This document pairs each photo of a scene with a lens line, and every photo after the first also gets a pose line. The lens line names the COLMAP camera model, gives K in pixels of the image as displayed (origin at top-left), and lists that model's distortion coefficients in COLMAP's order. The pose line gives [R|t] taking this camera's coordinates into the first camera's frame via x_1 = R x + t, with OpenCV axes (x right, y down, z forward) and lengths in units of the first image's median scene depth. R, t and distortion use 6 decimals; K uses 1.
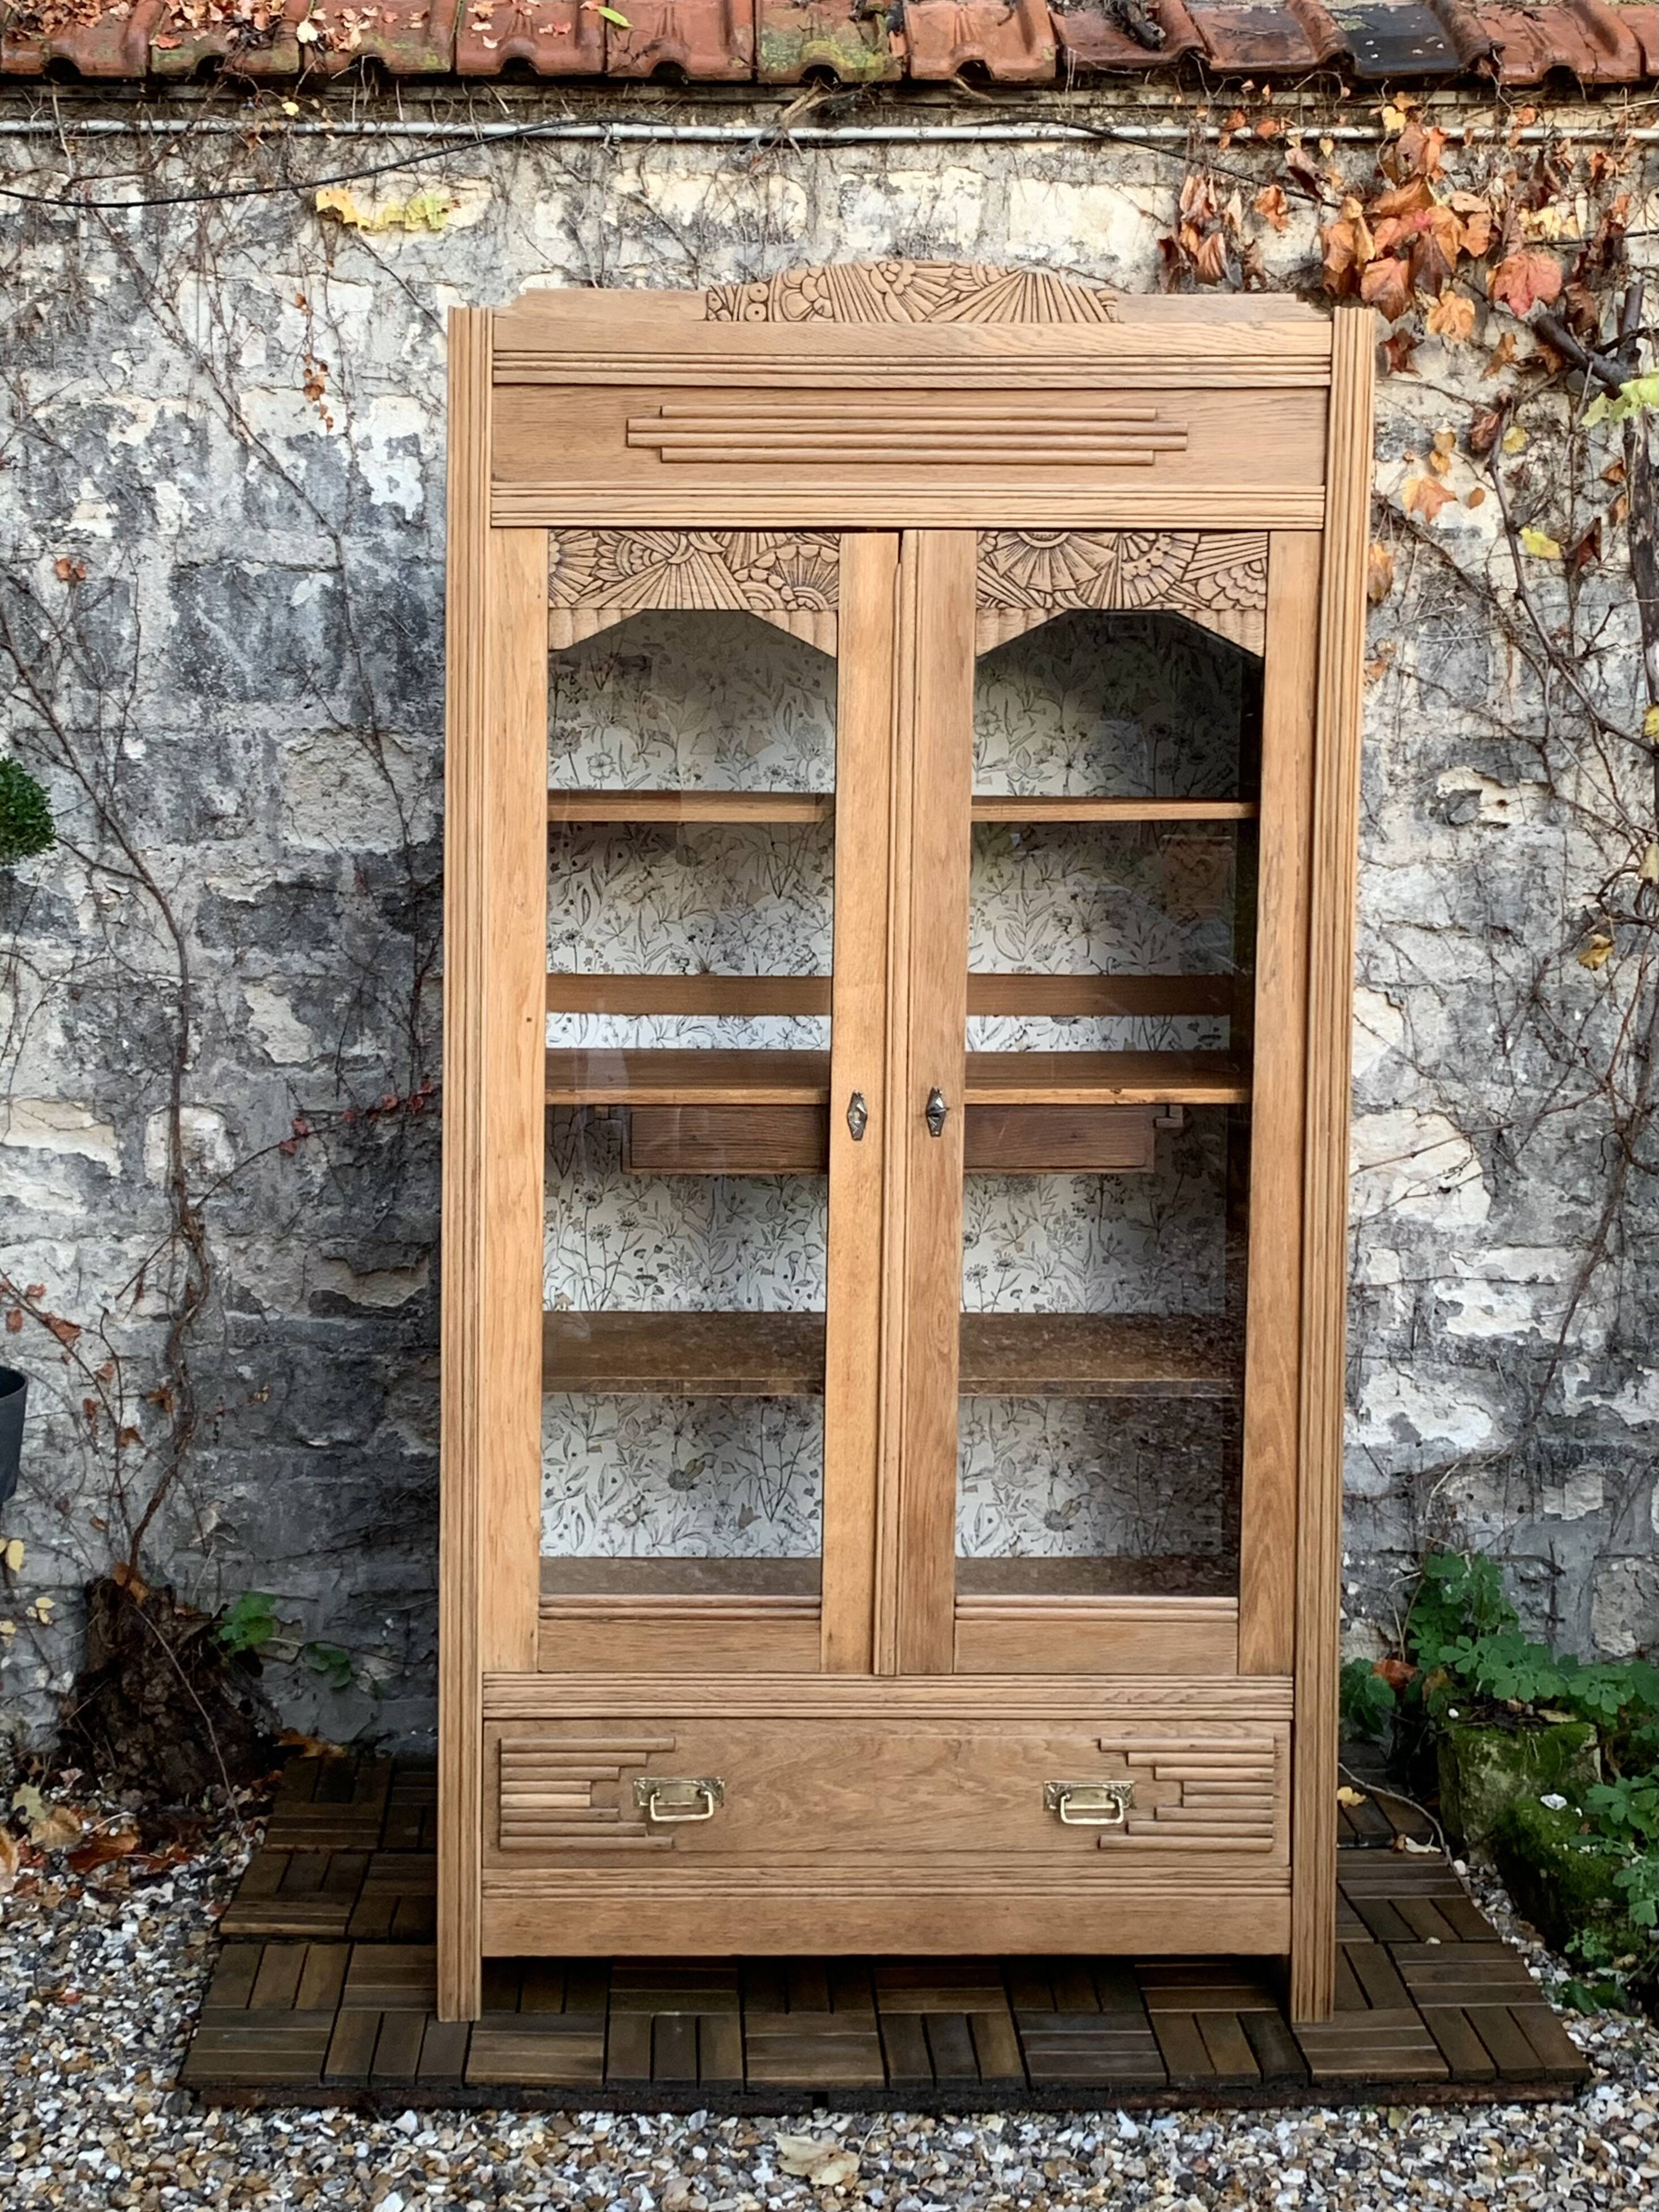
lens RADIAL K [[3035.9, 0, 713.8], [0, 3035.9, 941.3], [0, 0, 1]] dist [0.128630, -0.207909]
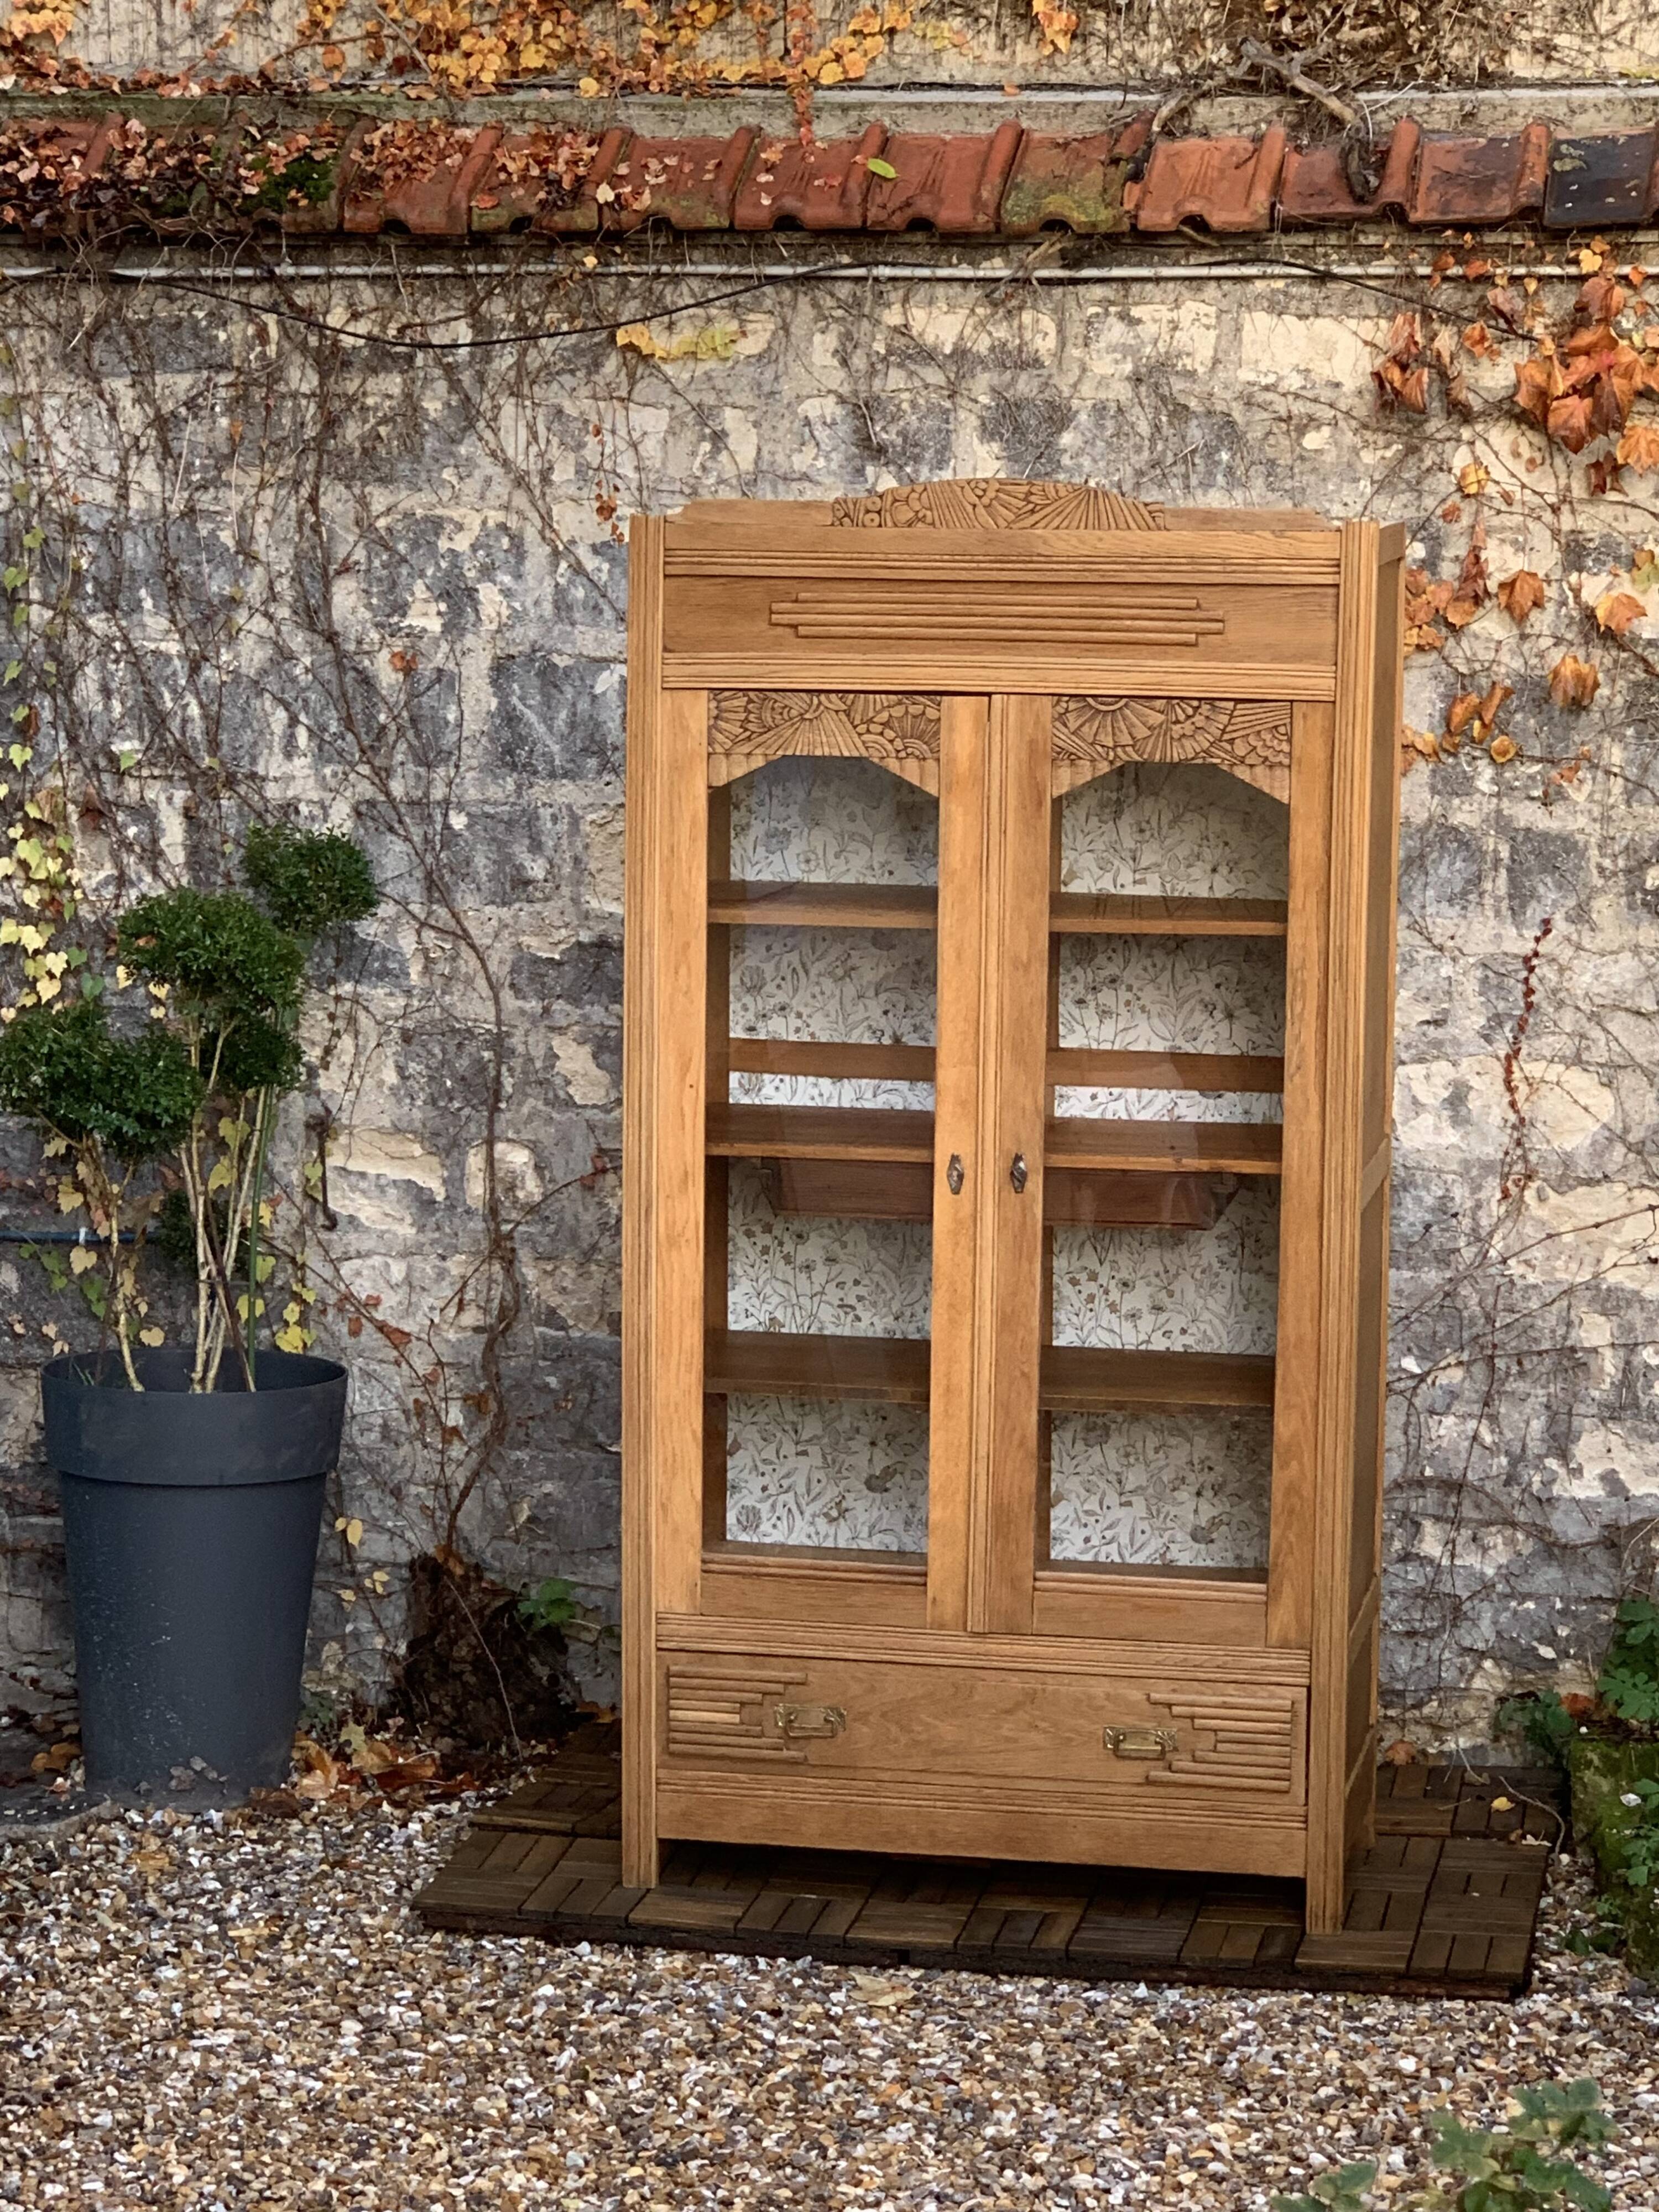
lens RADIAL K [[5170.2, 0, 836.7], [0, 5170.2, 1121.1], [0, 0, 1]] dist [-0.251558, 4.573799]
pose [[0.975515, 0.033467, -0.217373, 0.397347], [-0.021155, 0.998050, 0.058726, -0.073959], [0.218915, -0.052690, 0.974320, -0.900404]]
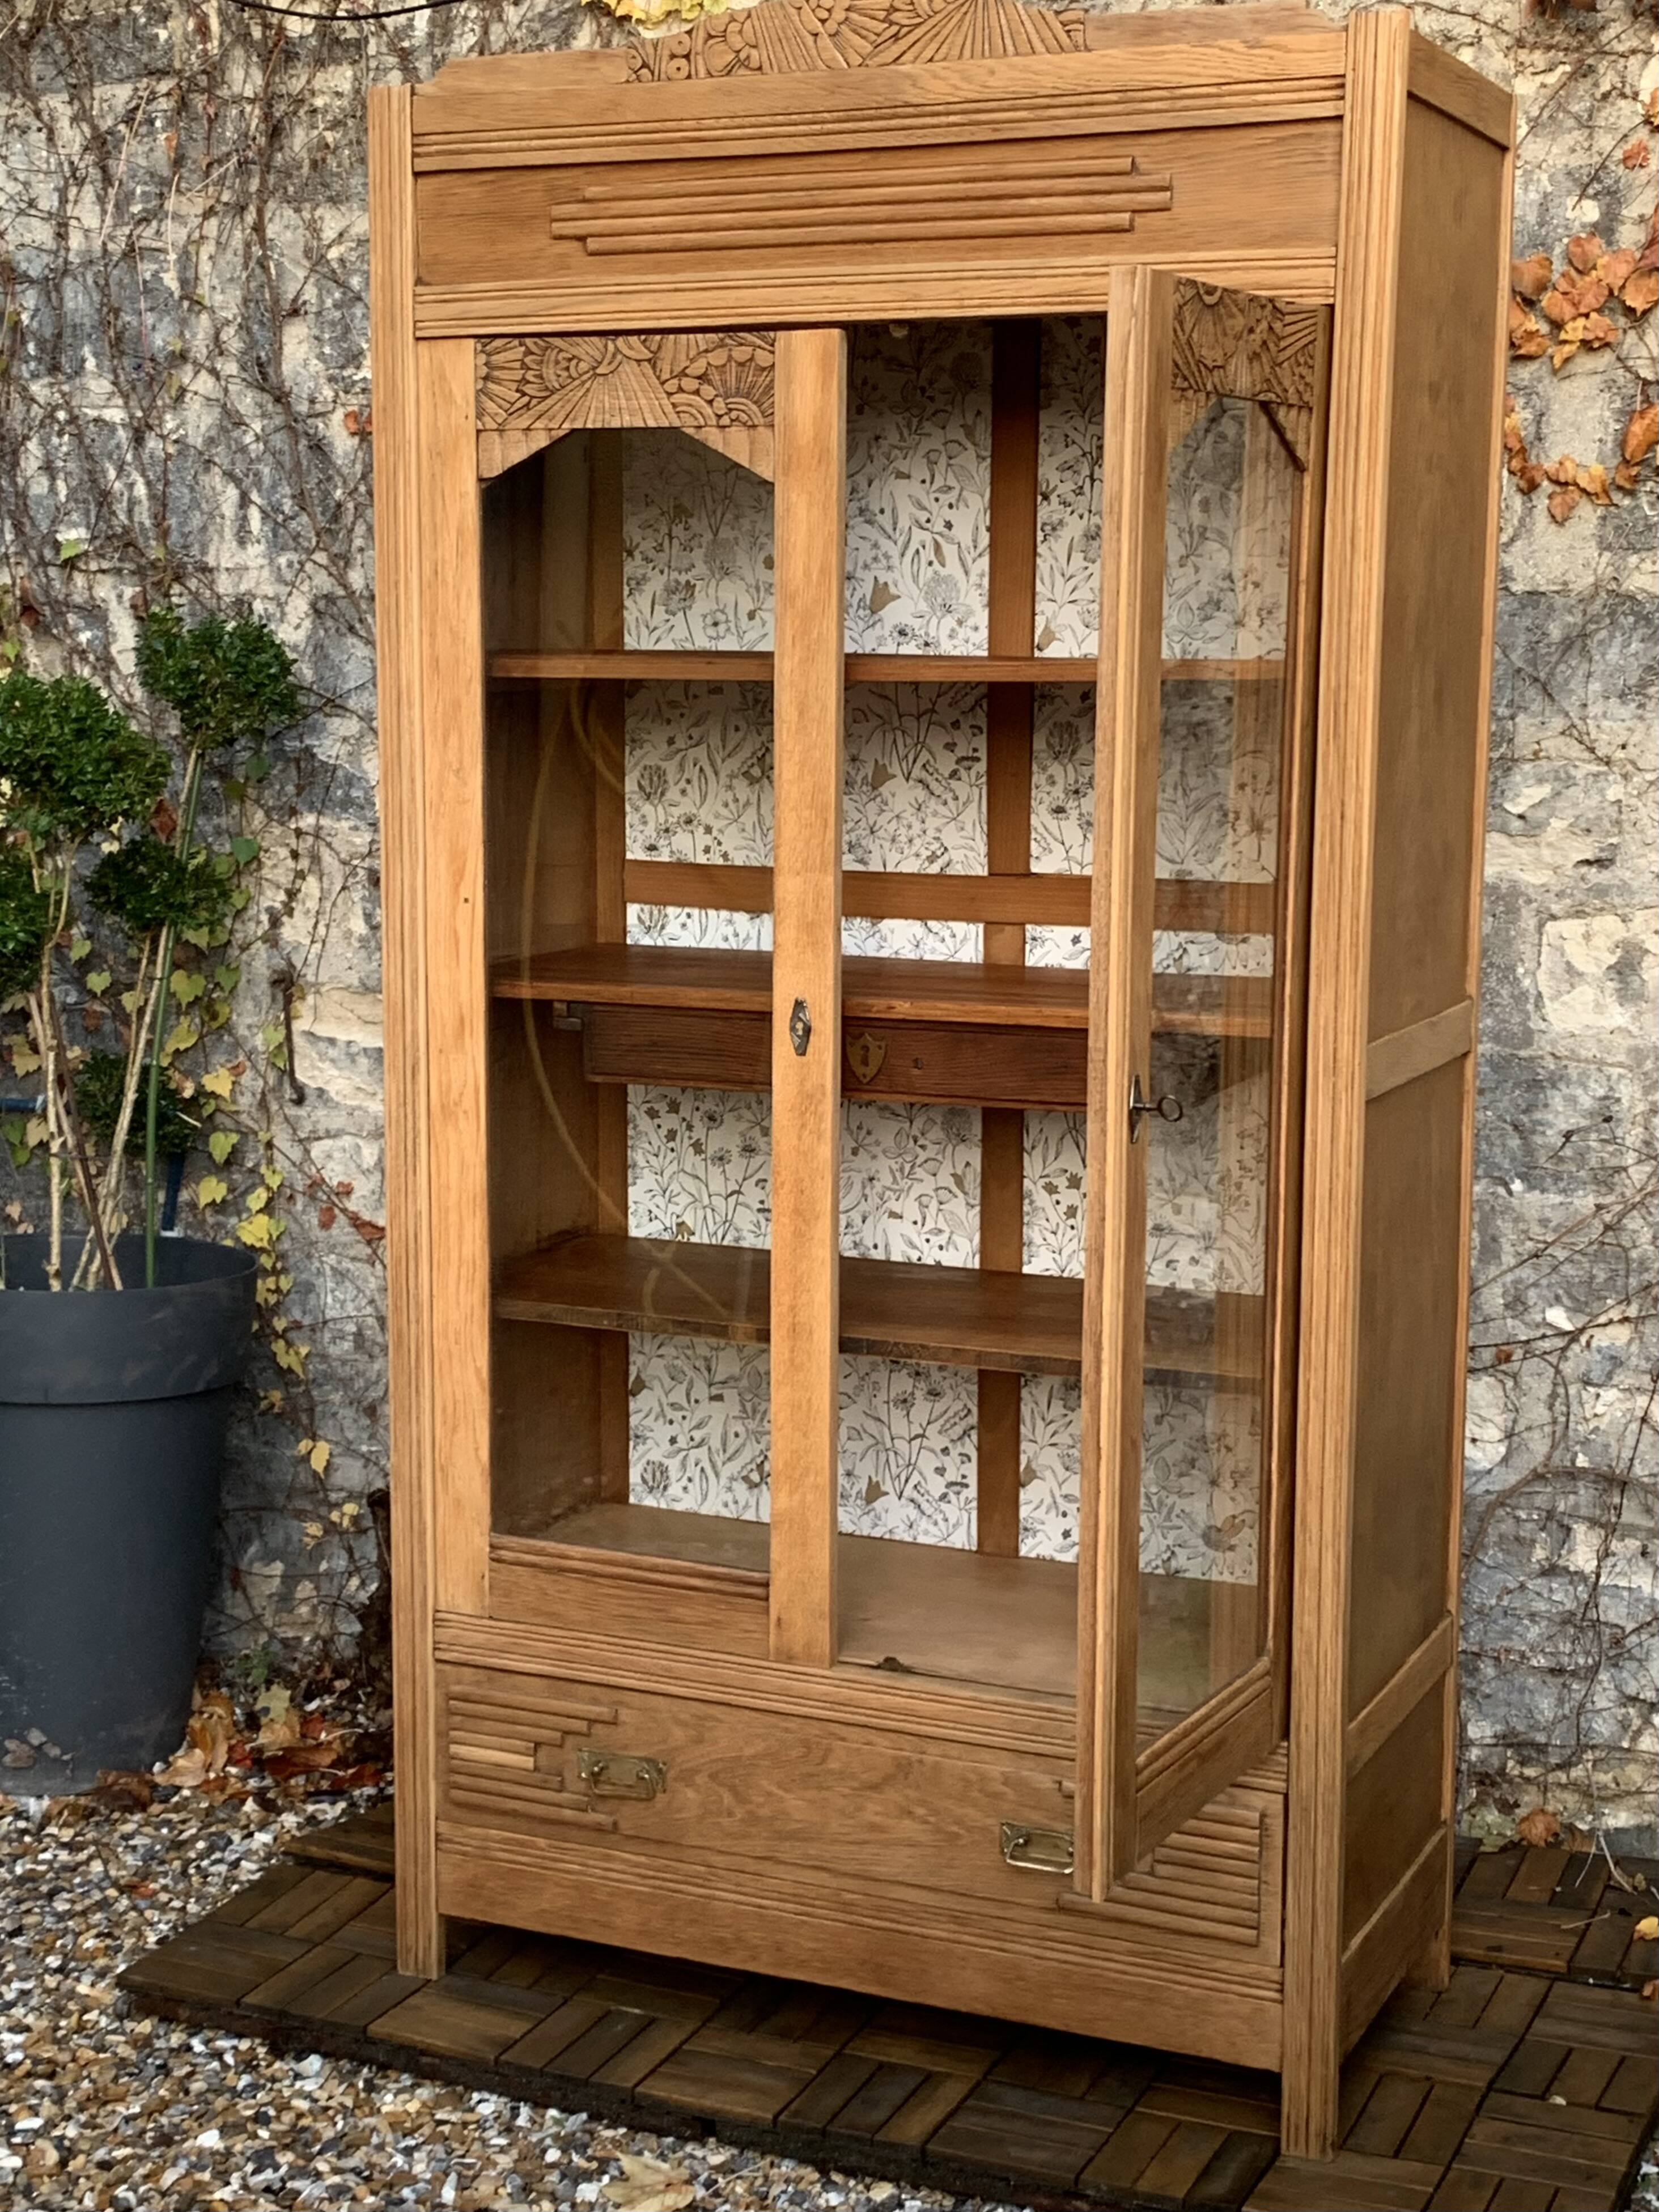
lens RADIAL K [[3310.0, 0, 796.9], [0, 3310.0, 1125.4], [0, 0, 1]] dist [0.180172, -0.568348]
pose [[0.900555, 0.064007, -0.430004, 0.399568], [-0.036229, 0.996711, 0.072488, 0.015620], [0.433230, -0.049701, 0.899912, 0.138671]]
